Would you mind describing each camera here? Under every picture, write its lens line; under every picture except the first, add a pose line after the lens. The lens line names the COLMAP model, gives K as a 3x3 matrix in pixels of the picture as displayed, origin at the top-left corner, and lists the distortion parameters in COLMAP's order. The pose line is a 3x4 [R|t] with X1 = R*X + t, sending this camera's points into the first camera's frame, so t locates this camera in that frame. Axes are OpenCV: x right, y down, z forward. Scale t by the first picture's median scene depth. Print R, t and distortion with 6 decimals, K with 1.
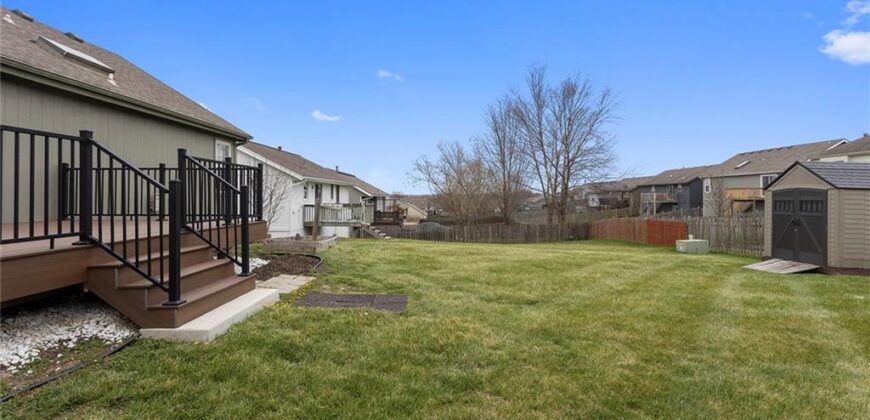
lens RADIAL K [[428.8, 0, 435.0], [0, 428.8, 210.0], [0, 0, 1]] dist [0.002057, 0.000294]
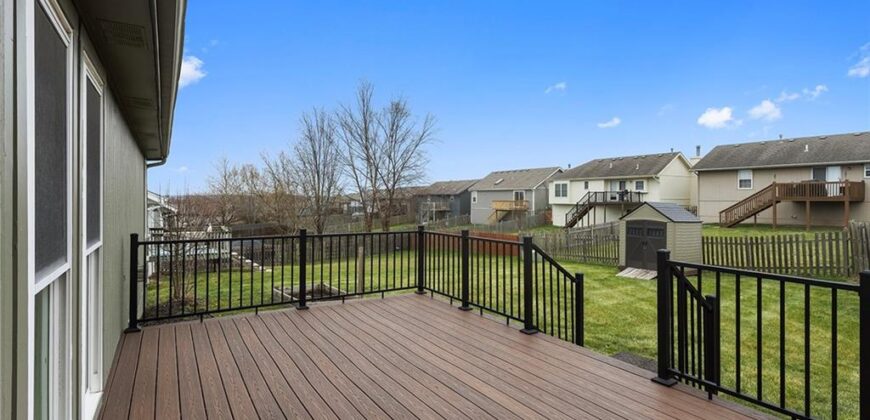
lens RADIAL K [[428.8, 0, 435.0], [0, 428.8, 210.0], [0, 0, 1]] dist [0.002057, 0.000294]
pose [[0.822859, -0.011427, 0.568131, -0.182480], [0.011072, 0.999930, 0.004075, -0.030022], [-0.568138, 0.002937, 0.822928, 0.057005]]
